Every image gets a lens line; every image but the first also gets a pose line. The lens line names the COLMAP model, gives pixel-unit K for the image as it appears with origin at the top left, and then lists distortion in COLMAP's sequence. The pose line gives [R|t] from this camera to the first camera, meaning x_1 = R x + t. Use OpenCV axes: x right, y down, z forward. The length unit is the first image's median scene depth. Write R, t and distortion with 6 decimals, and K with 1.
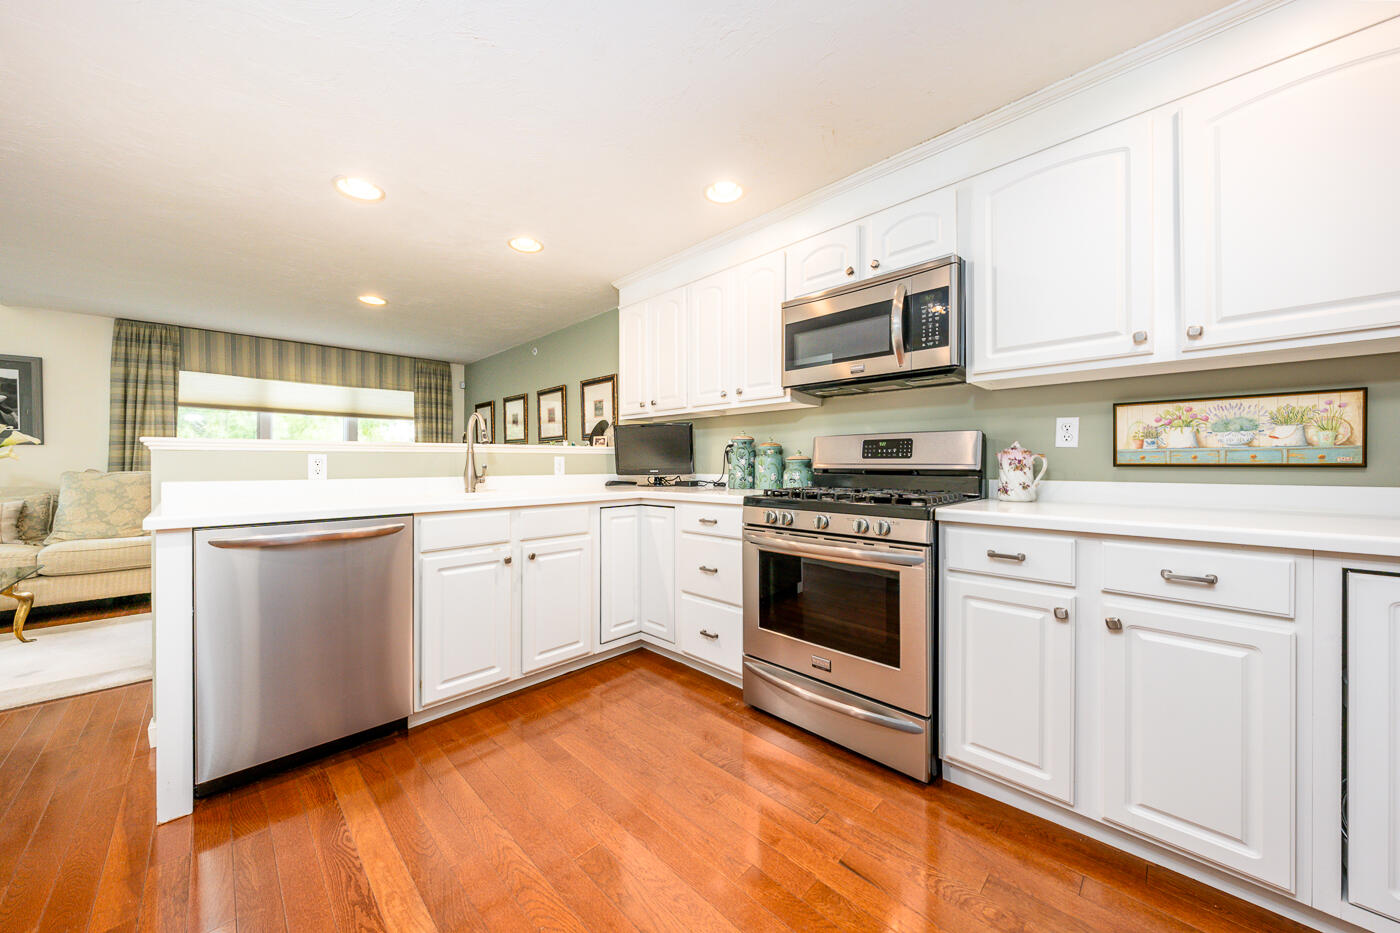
lens RADIAL K [[485.6, 0, 690.2], [0, 485.6, 465.8], [0, 0, 1]] dist [-0.008181, 0.000025]
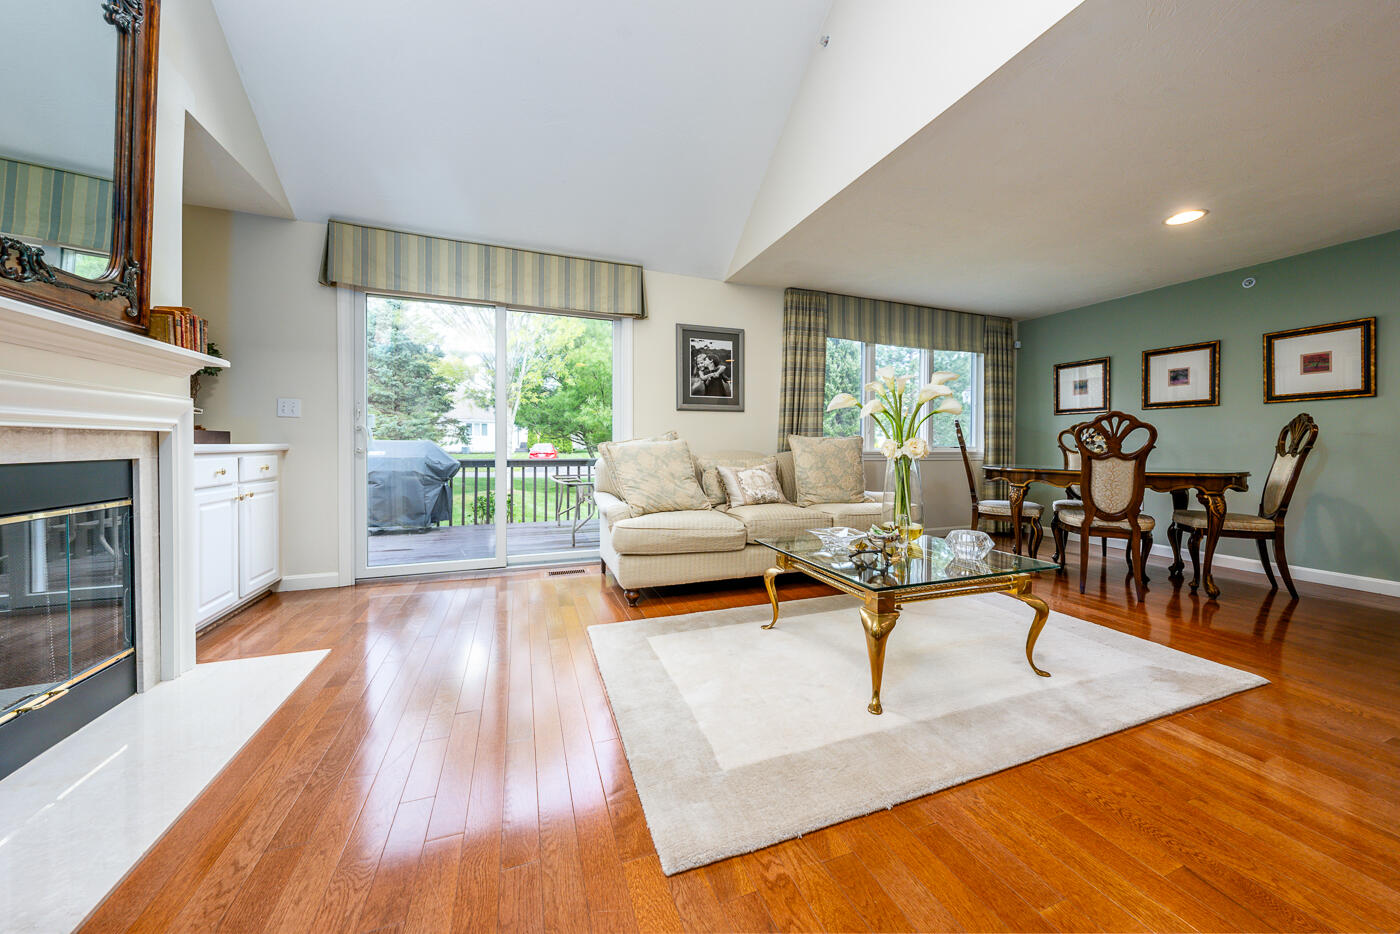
lens RADIAL K [[485.6, 0, 714.0], [0, 485.6, 459.0], [0, 0, 1]] dist [-0.008181, 0.000025]
pose [[0.924155, 0.016806, -0.381649, -1.461175], [-0.008748, 0.999701, 0.022838, 0.053813], [0.381918, -0.017767, 0.924025, -0.034910]]
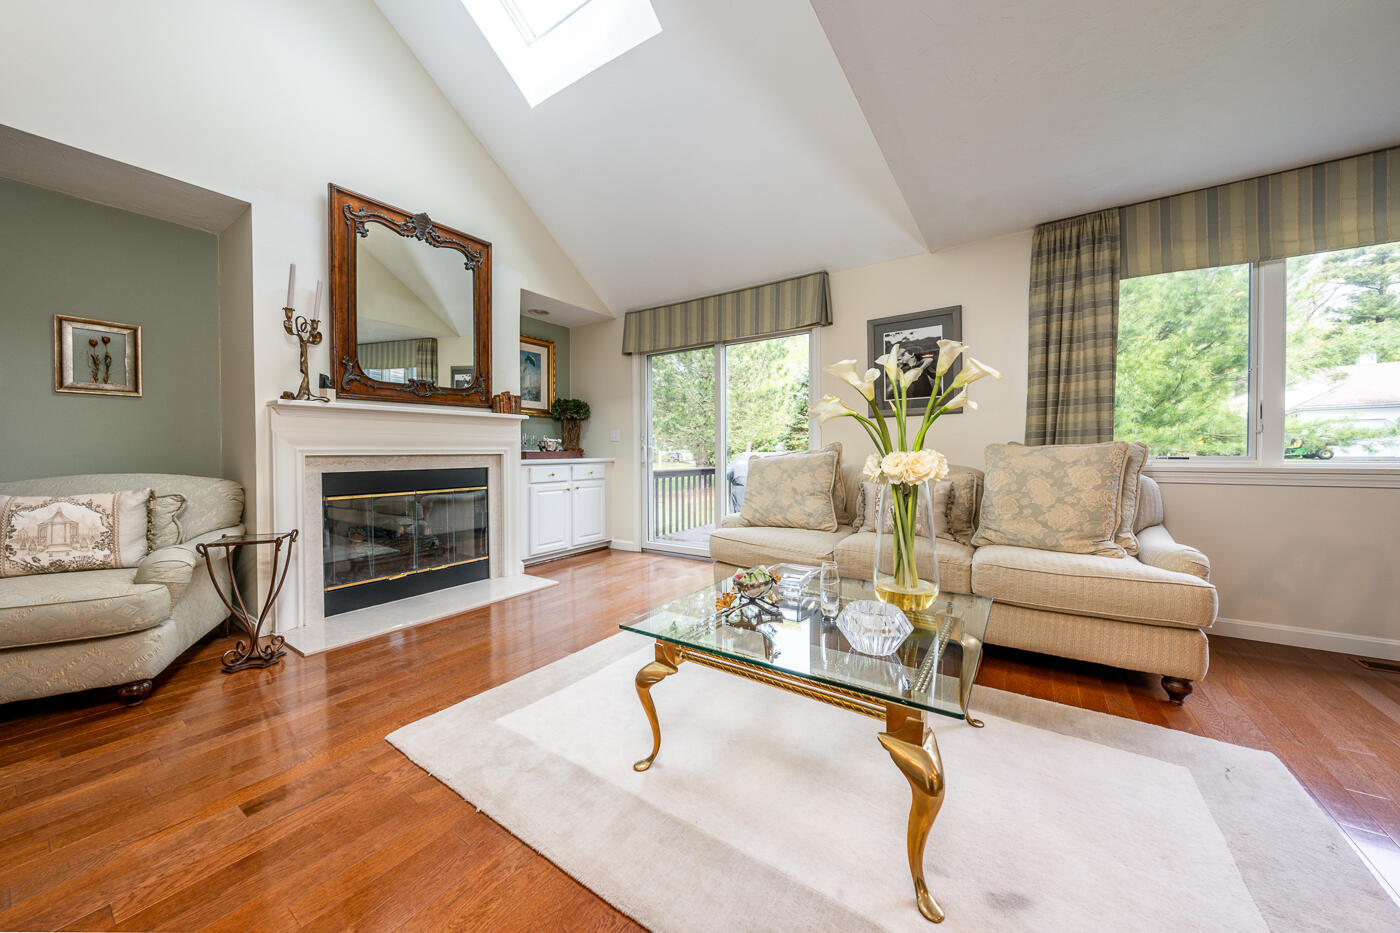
lens RADIAL K [[485.6, 0, 698.8], [0, 485.6, 460.9], [0, 0, 1]] dist [-0.008181, 0.000025]
pose [[0.203110, 0.016510, -0.979017, -0.934822], [0.000767, 0.999855, 0.017021, 0.033425], [0.979156, -0.004208, 0.203068, 0.581857]]
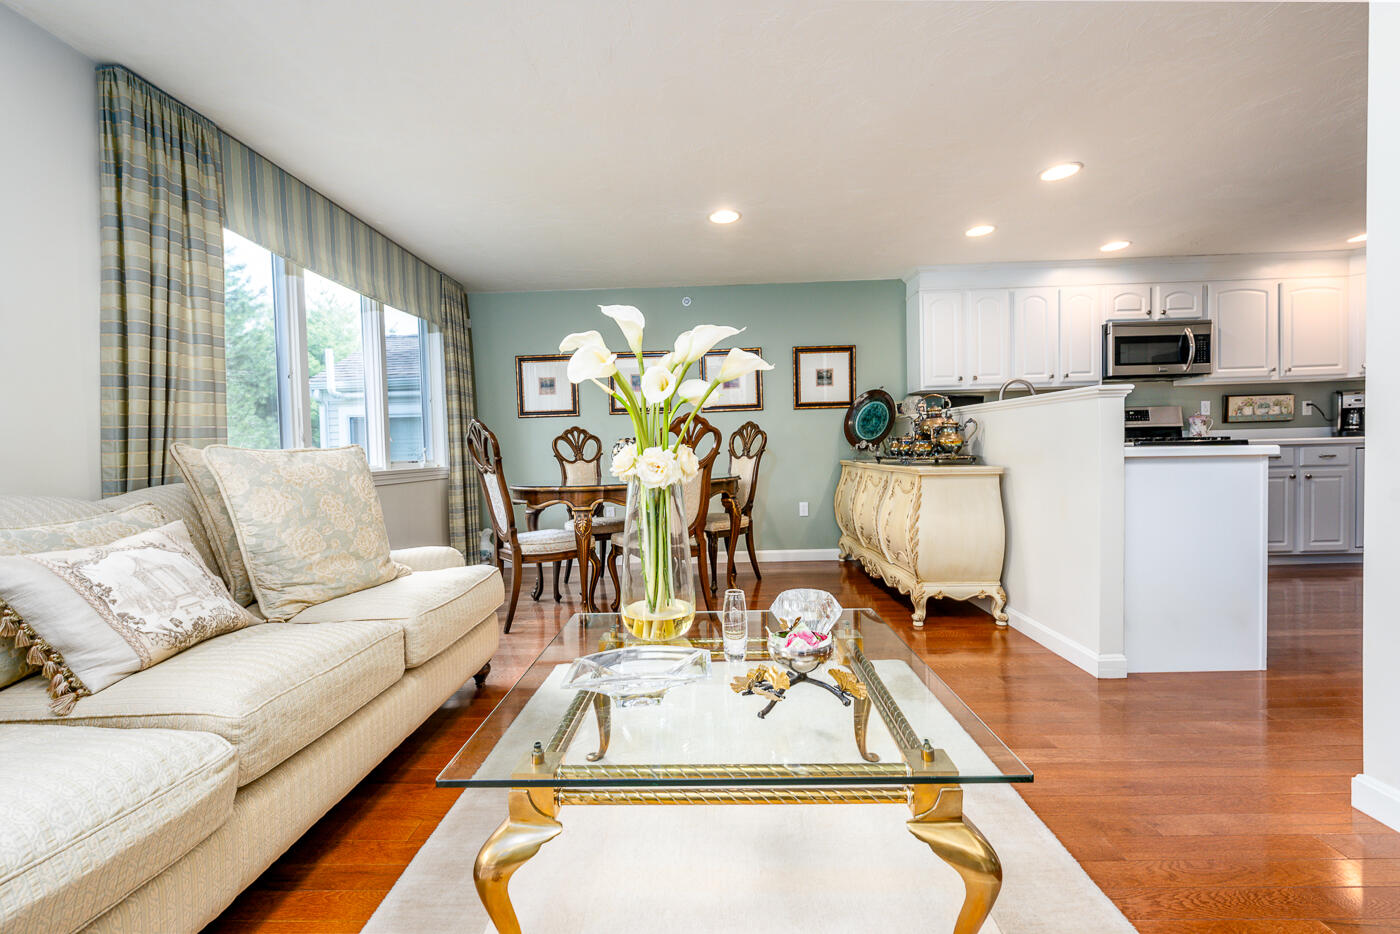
lens RADIAL K [[593.2, 0, 697.2], [0, 593.2, 463.3], [0, 0, 1]] dist [0.001587, -0.000571]
pose [[0.712888, -0.034662, 0.700421, -1.874736], [0.031218, 0.999356, 0.017682, 0.041462], [-0.700583, 0.009261, 0.713511, 0.495733]]
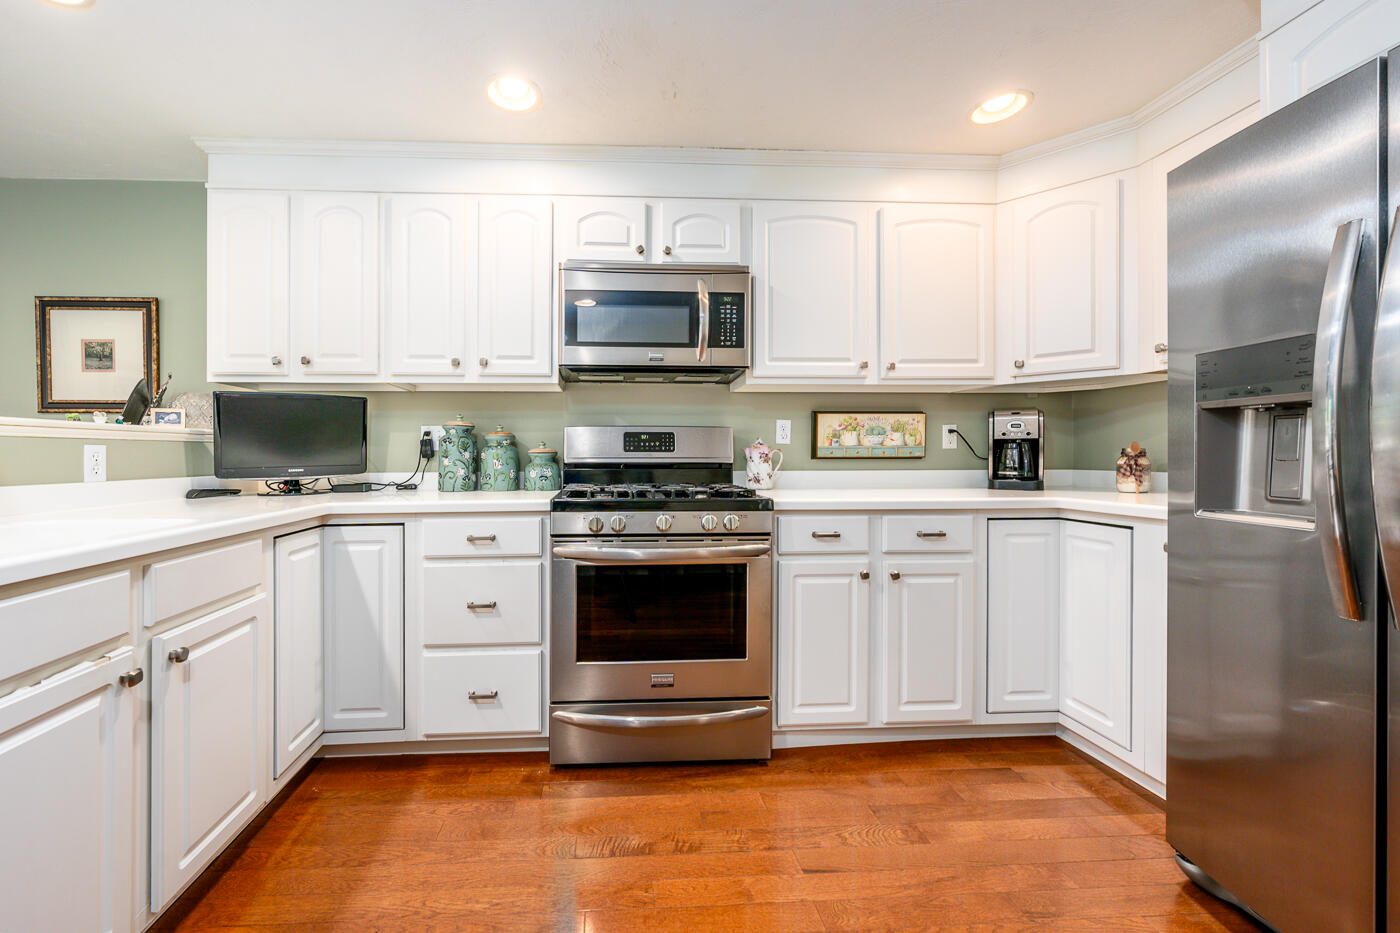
lens RADIAL K [[525.7, 0, 634.3], [0, 525.7, 457.0], [0, 0, 1]] dist [-0.009042, -0.000347]
pose [[0.667052, -0.002159, 0.745008, -0.339618], [0.005459, 0.999983, -0.001989, -0.002784], [-0.744991, 0.005394, 0.667052, 0.272212]]
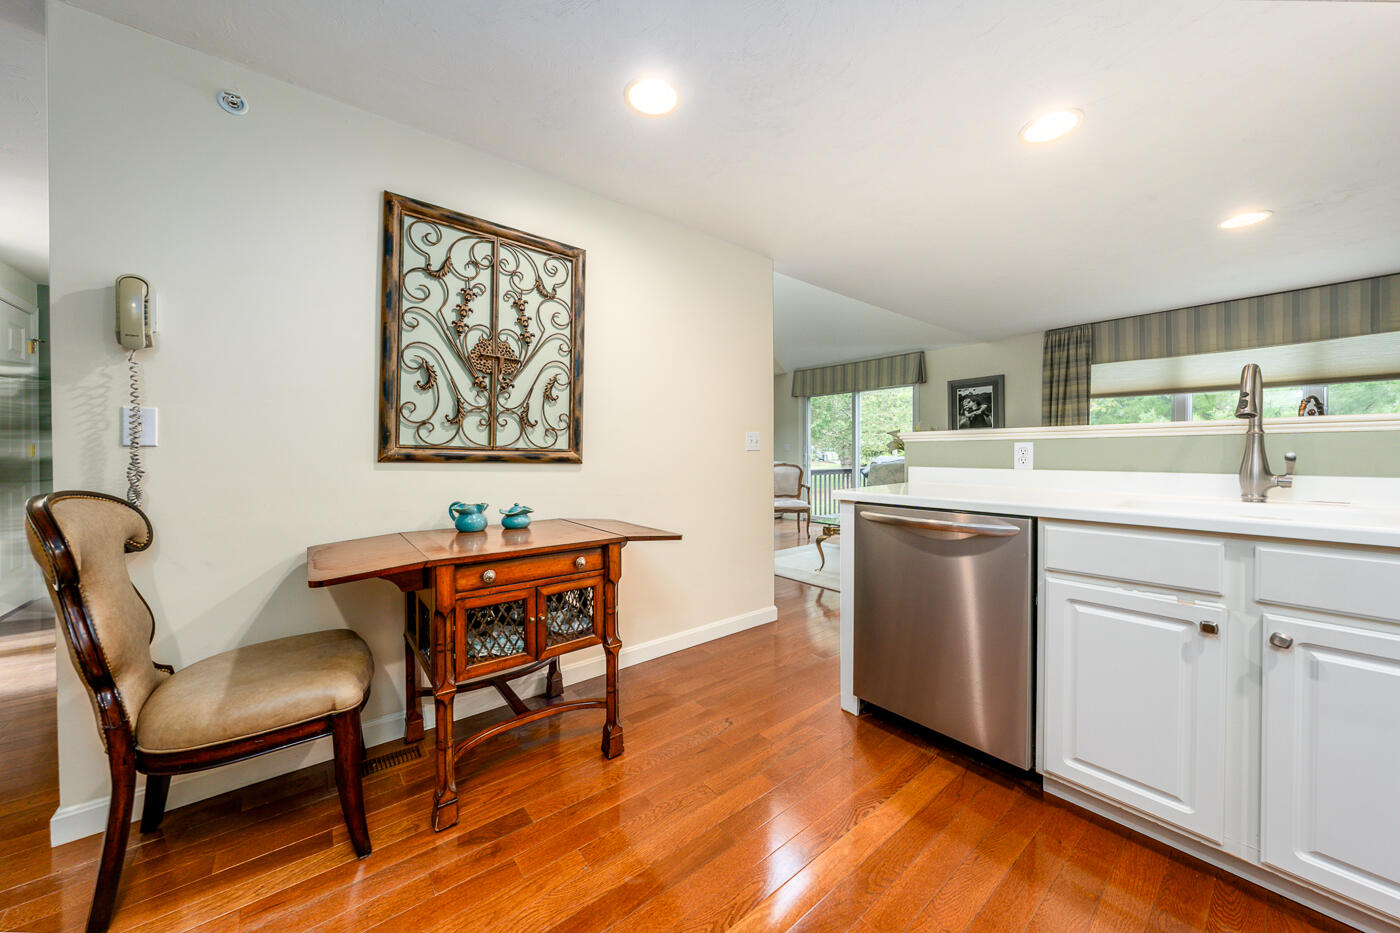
lens RADIAL K [[485.6, 0, 681.1], [0, 485.6, 454.4], [0, 0, 1]] dist [-0.008181, 0.000025]
pose [[-0.121332, 0.005397, -0.992597, 0.190000], [-0.002583, 0.999980, 0.005752, -0.004247], [0.992609, 0.003262, -0.121316, 0.369141]]
